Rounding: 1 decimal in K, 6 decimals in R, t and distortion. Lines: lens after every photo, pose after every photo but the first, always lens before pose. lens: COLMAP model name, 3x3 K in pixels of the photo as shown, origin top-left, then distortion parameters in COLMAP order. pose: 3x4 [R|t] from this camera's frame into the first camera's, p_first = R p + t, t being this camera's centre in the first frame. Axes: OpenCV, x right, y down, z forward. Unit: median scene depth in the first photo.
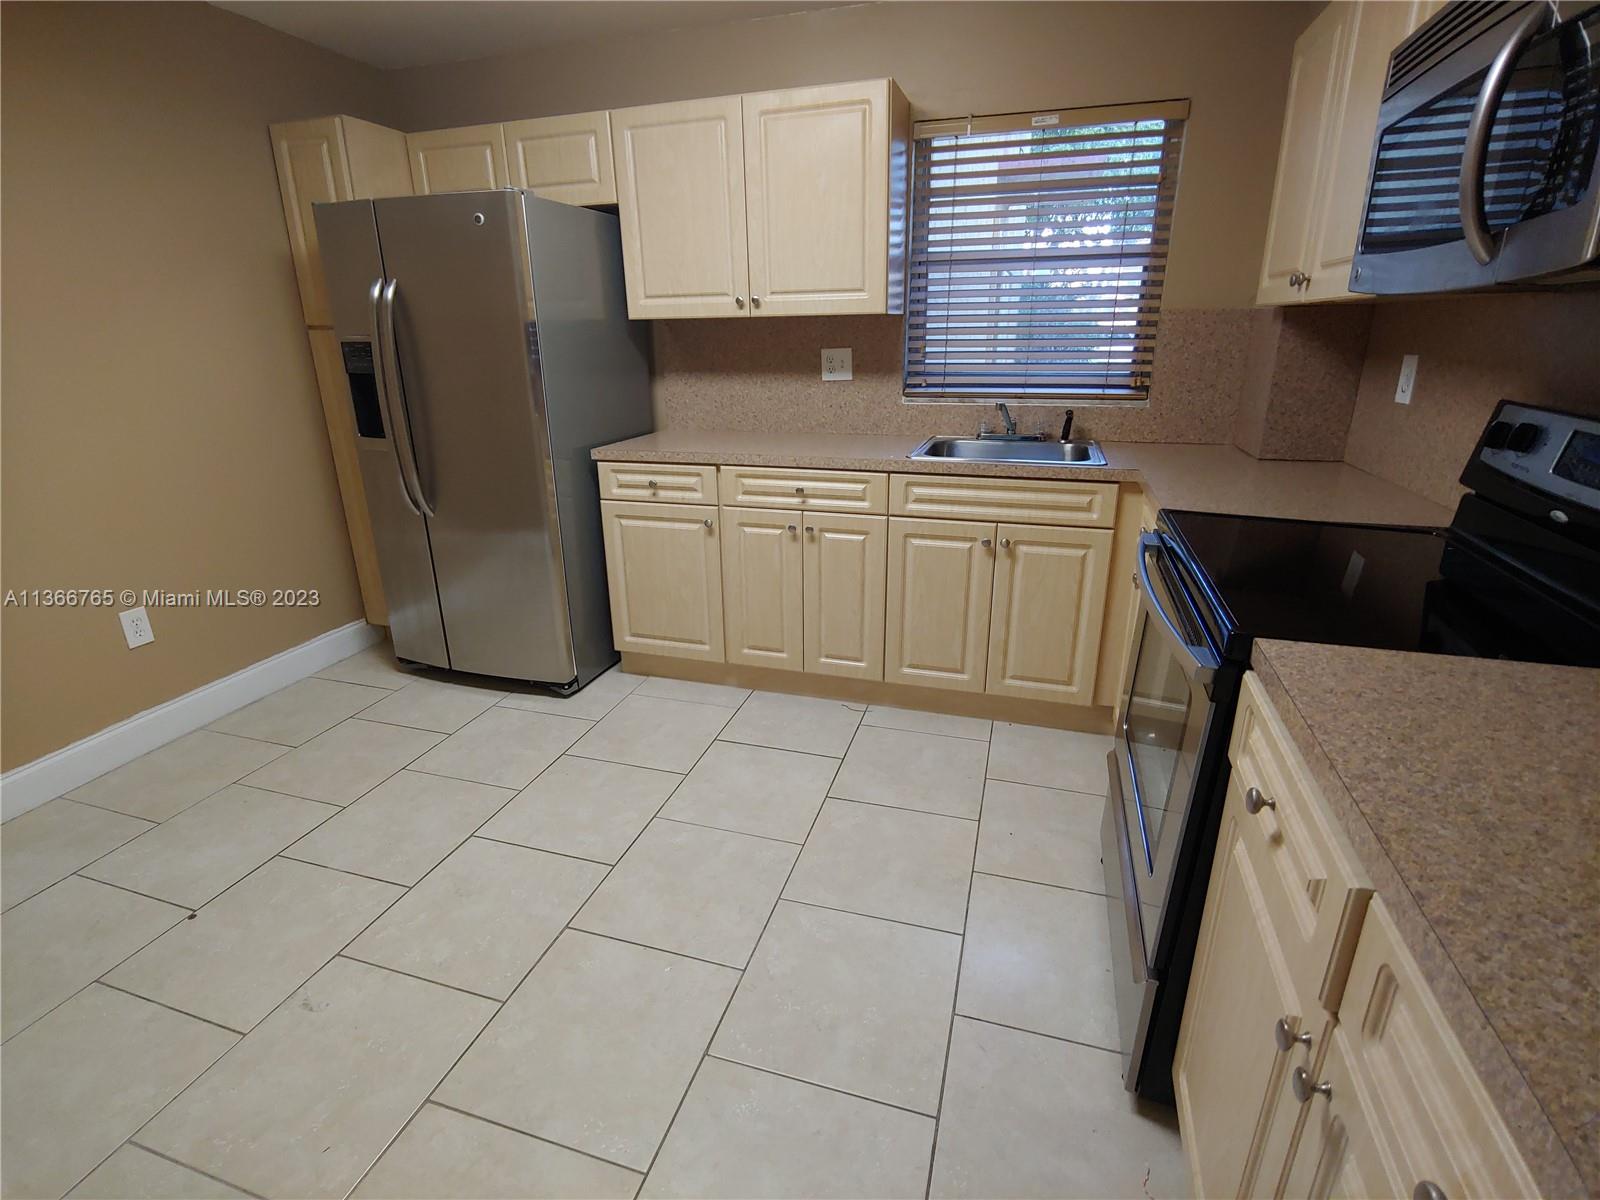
lens RADIAL K [[764.3, 0, 802.4], [0, 764.3, 592.0], [0, 0, 1]] dist [-0.013219, -0.001757]
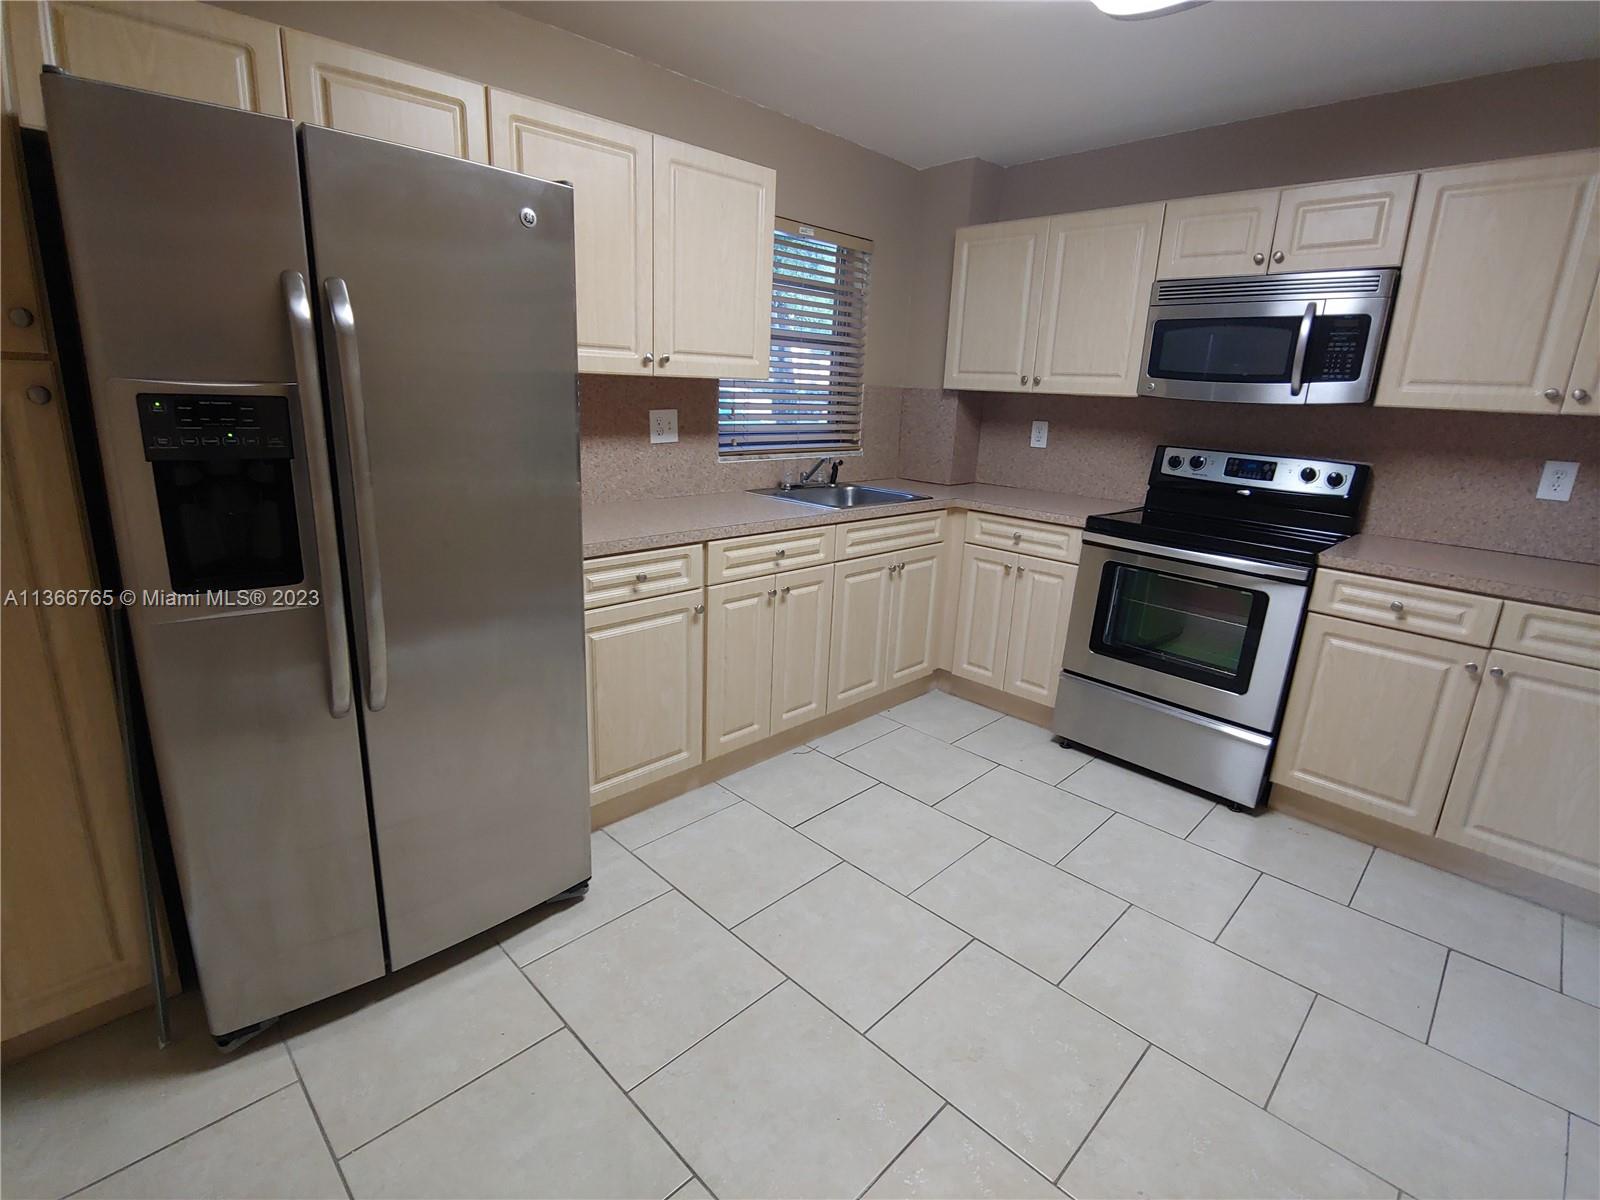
lens RADIAL K [[764.3, 0, 806.3], [0, 764.3, 590.1], [0, 0, 1]] dist [-0.013219, -0.001757]
pose [[0.463055, -0.198344, 0.863852, -0.842350], [0.242333, 0.965834, 0.091861, -0.166449], [-0.852558, 0.166803, 0.495300, 0.471991]]
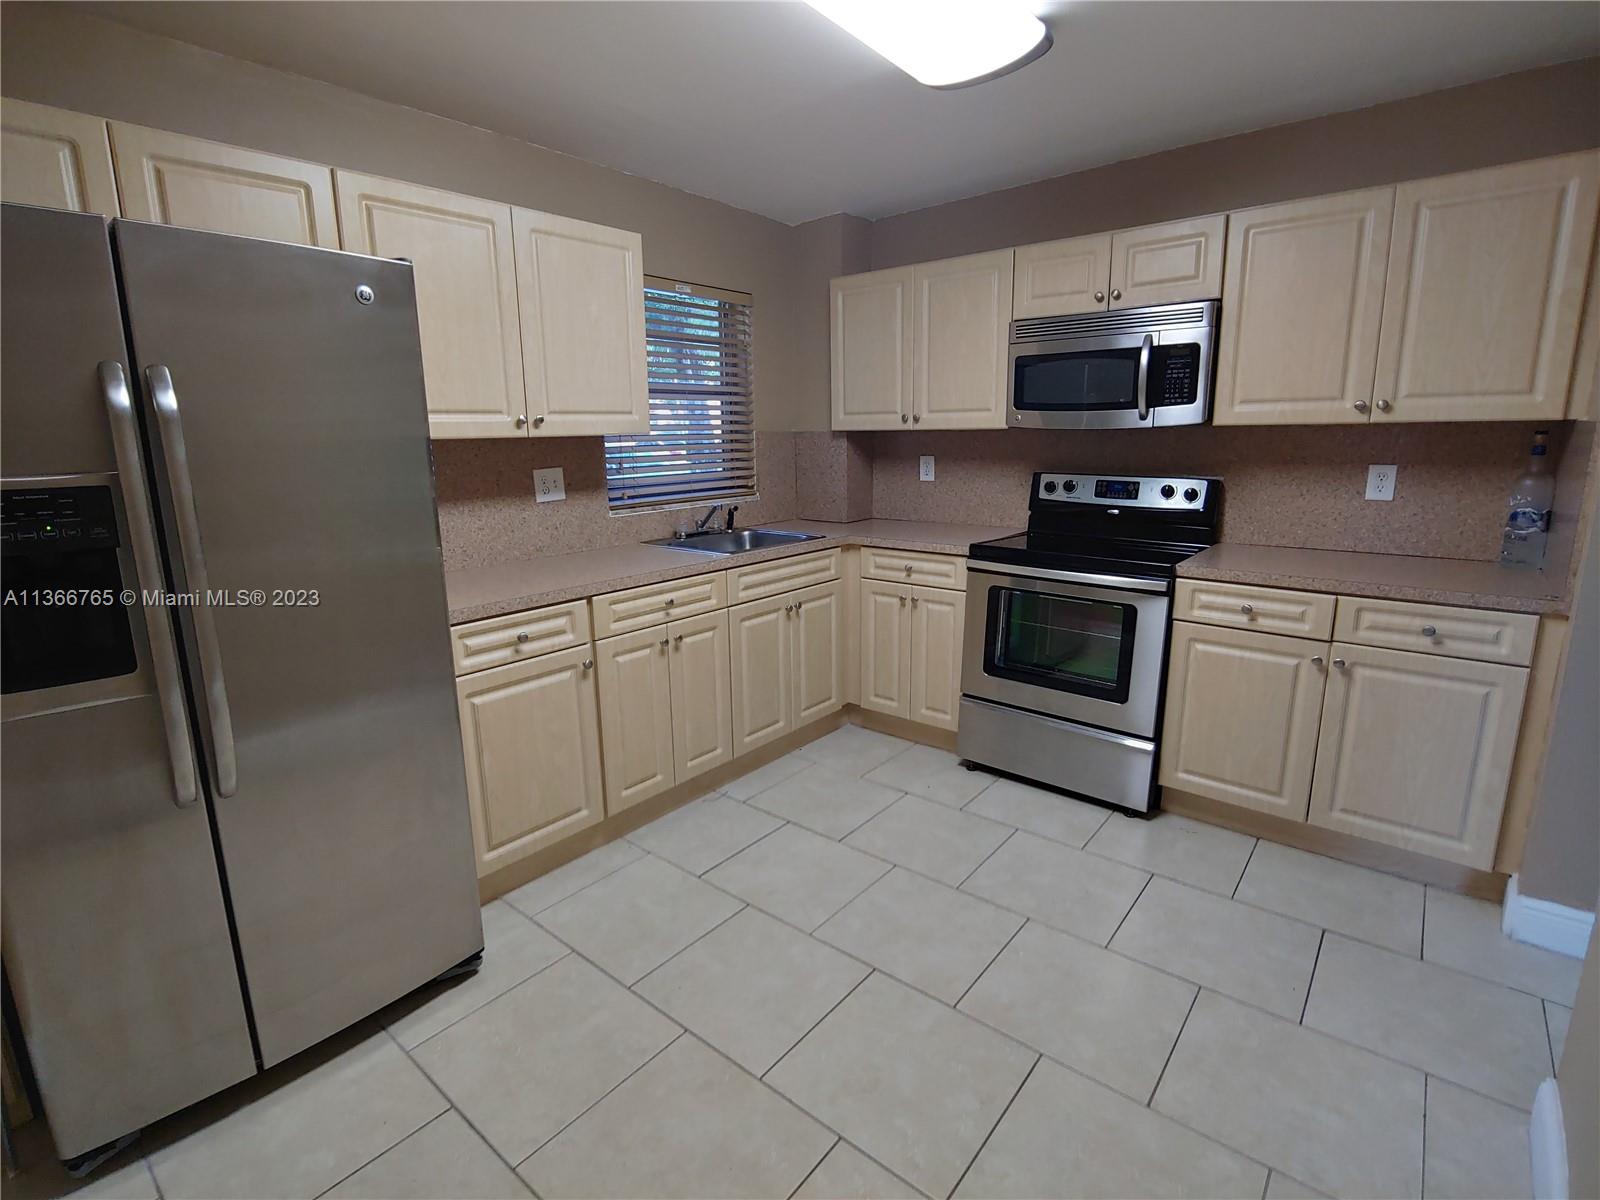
lens RADIAL K [[764.3, 0, 806.1], [0, 764.3, 589.8], [0, 0, 1]] dist [-0.013219, -0.001757]
pose [[0.380068, -0.182096, 0.906857, -0.830291], [0.308940, 0.949117, 0.061103, -0.151614], [-0.871840, 0.256941, 0.416985, 0.406226]]
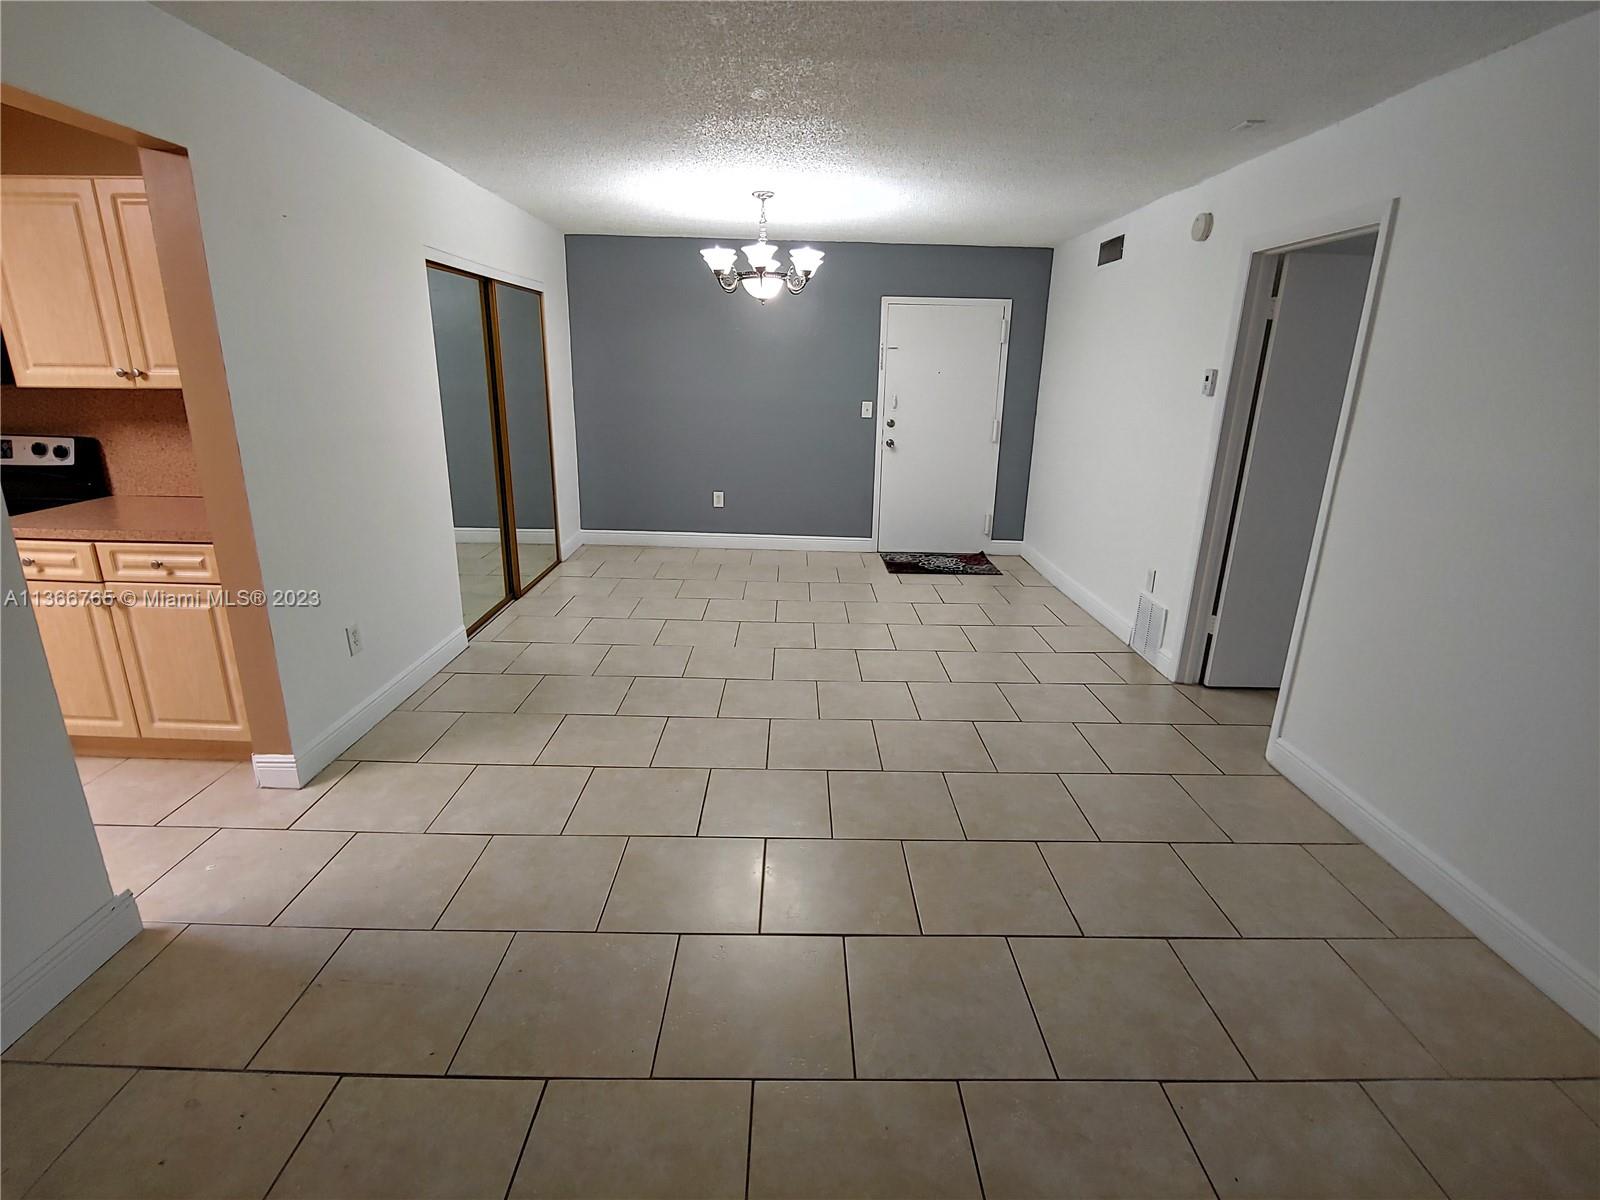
lens RADIAL K [[764.3, 0, 804.5], [0, 764.3, 586.2], [0, 0, 1]] dist [-0.013219, -0.001757]
pose [[-0.302548, -0.262689, 0.916220, -1.022406], [0.288125, 0.891092, 0.350627, 0.066852], [-0.908542, 0.370067, -0.193911, -0.391392]]
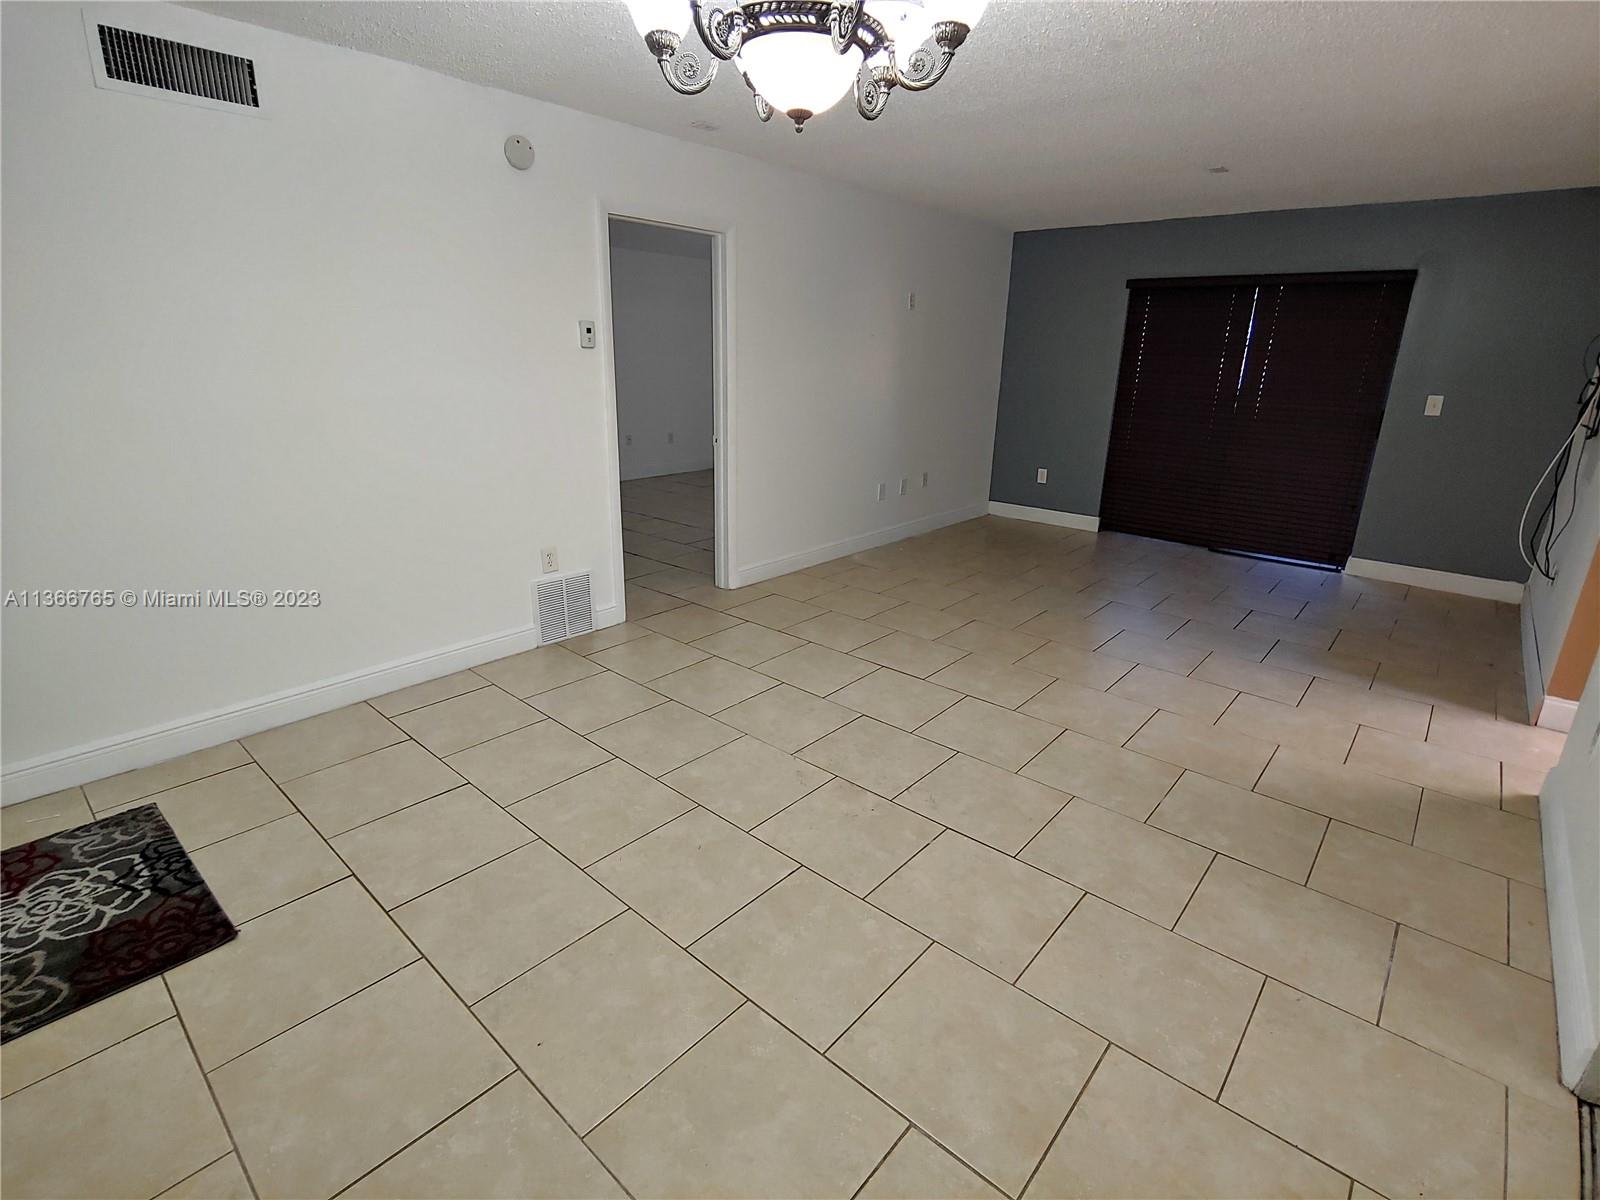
lens RADIAL K [[764.3, 0, 805.7], [0, 764.3, 591.0], [0, 0, 1]] dist [-0.013219, -0.001757]
pose [[-0.412227, 0.274569, -0.868724, 1.255827], [-0.310836, 0.853914, 0.417387, 0.133387], [0.856417, 0.442089, -0.266660, -0.549638]]
